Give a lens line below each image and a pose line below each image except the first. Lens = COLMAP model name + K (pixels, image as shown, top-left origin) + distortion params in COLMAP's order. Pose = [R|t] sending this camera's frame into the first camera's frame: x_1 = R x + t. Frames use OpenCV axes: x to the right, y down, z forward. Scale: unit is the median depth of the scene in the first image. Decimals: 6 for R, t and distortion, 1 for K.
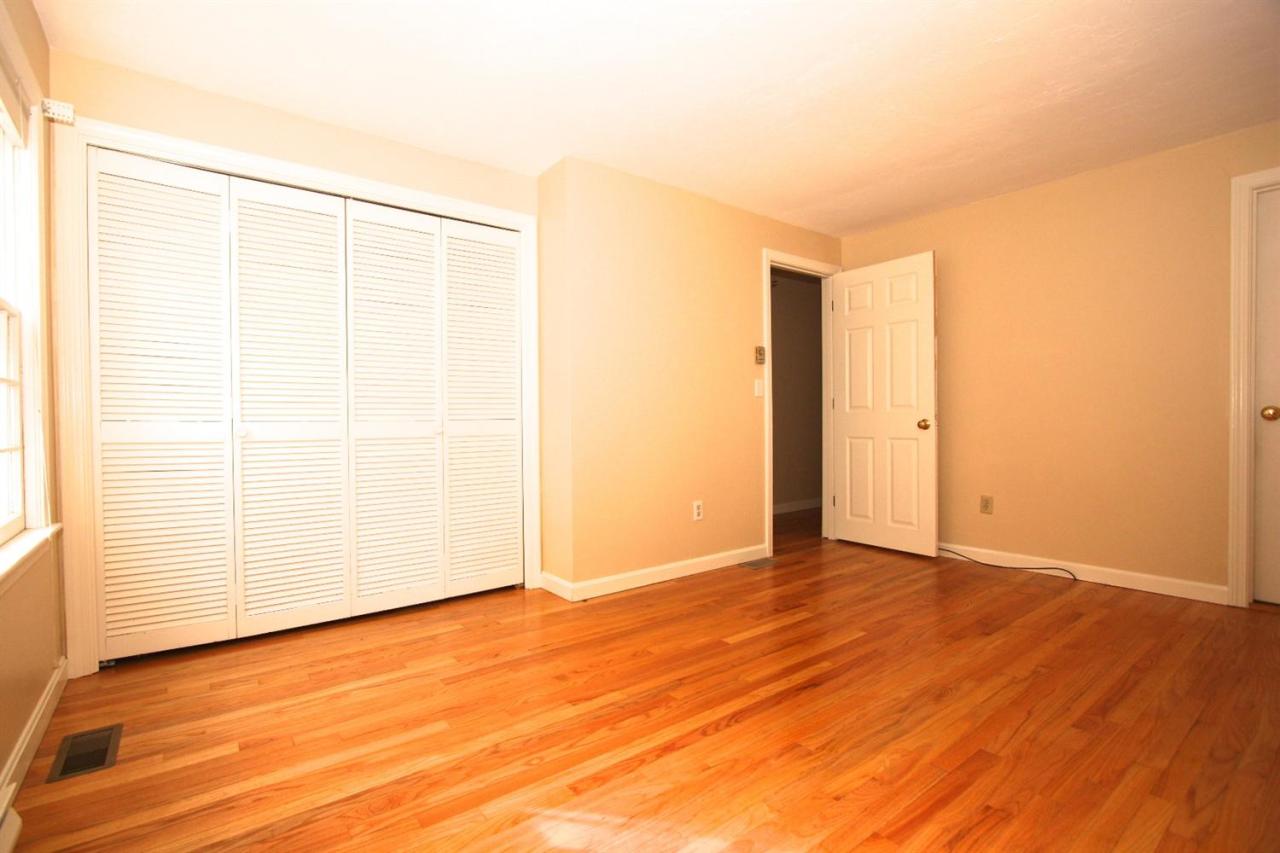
lens RADIAL K [[581.4, 0, 621.8], [0, 581.4, 426.1], [0, 0, 1]] dist [-0.015062, 0.000350]
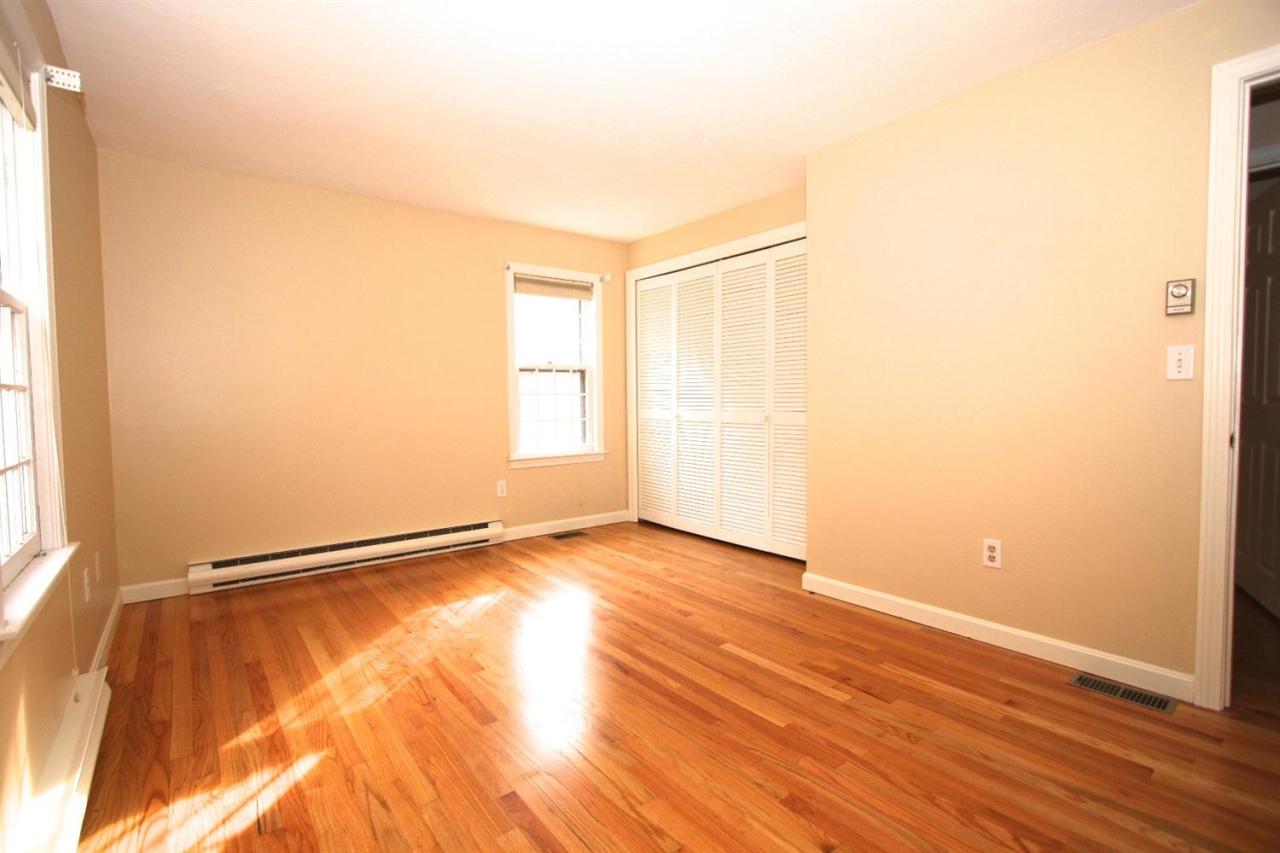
lens RADIAL K [[581.4, 0, 621.8], [0, 581.4, 426.1], [0, 0, 1]] dist [-0.015062, 0.000350]
pose [[0.009692, 0.057961, -0.998272, 1.075094], [0.001413, 0.998317, 0.057977, -0.058177], [0.999952, -0.001972, 0.009594, 0.760129]]
